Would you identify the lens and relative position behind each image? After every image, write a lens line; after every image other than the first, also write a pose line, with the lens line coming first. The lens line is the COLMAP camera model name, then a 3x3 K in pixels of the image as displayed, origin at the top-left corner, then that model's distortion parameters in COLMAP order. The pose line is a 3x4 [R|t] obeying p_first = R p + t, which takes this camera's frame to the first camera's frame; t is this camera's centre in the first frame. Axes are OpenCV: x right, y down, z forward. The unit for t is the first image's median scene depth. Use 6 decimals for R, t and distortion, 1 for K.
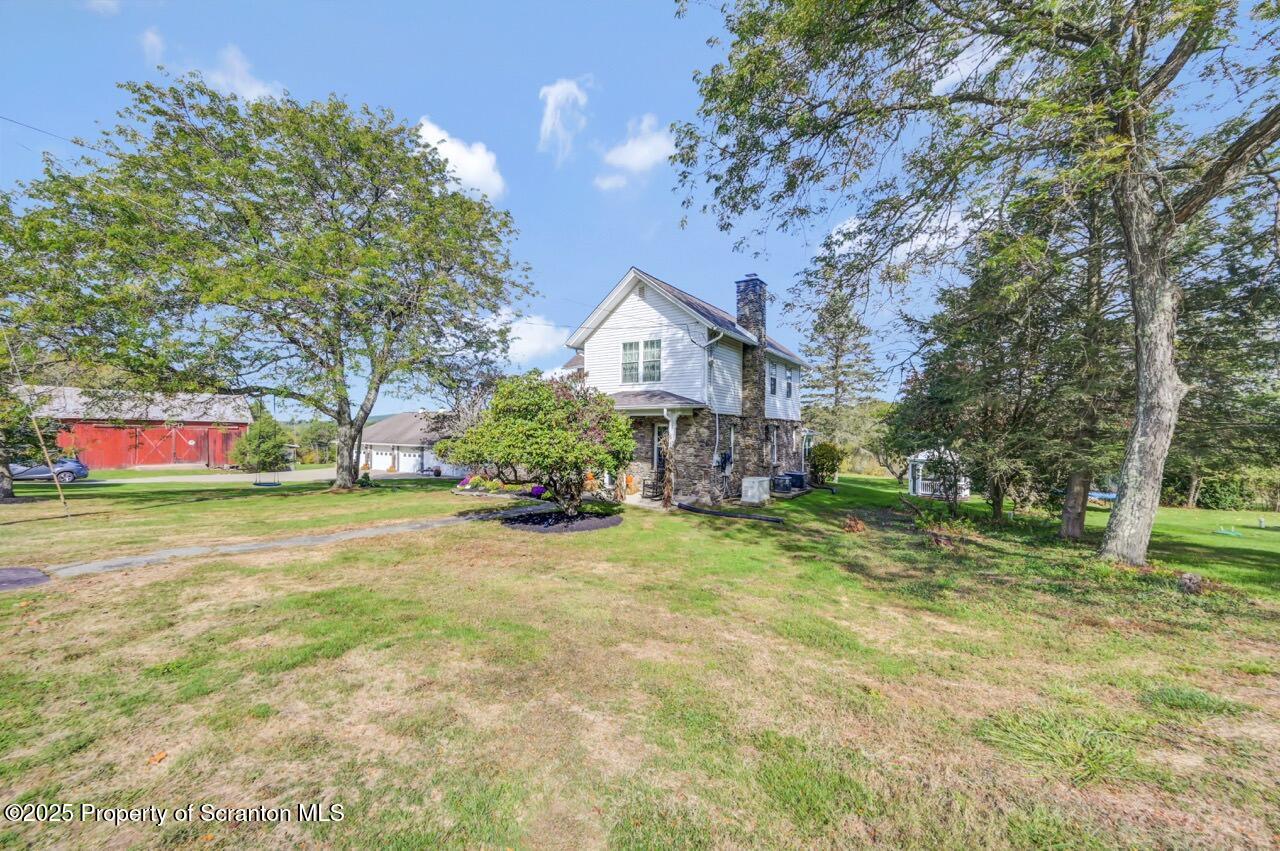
lens RADIAL K [[517.3, 0, 641.7], [0, 517.3, 423.8], [0, 0, 1]] dist [-0.000876, 0.000296]
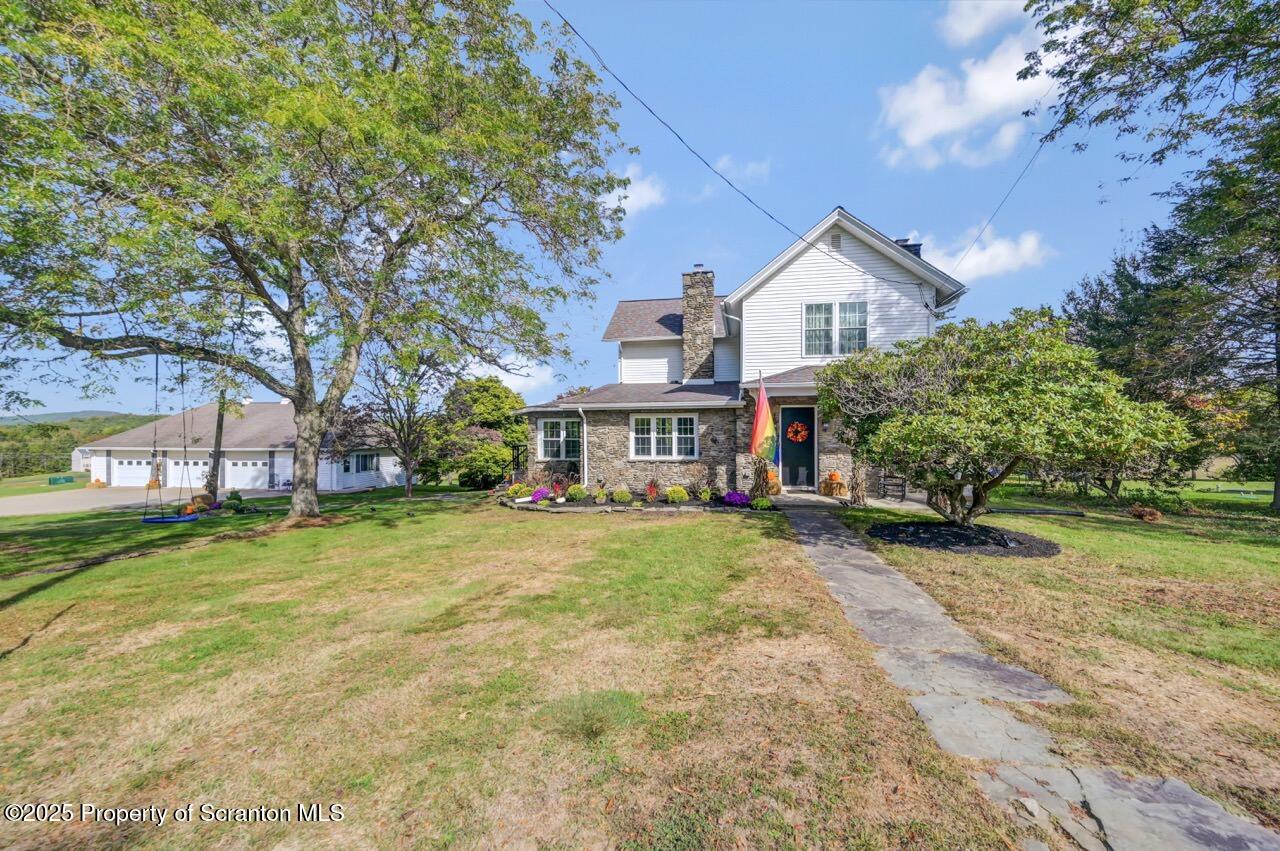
lens RADIAL K [[517.3, 0, 641.7], [0, 517.3, 423.8], [0, 0, 1]] dist [-0.000876, 0.000296]
pose [[0.914435, -0.012533, 0.404538, -0.596762], [0.009991, 0.999915, 0.008393, 0.017094], [-0.404609, -0.003633, 0.914483, 0.387980]]
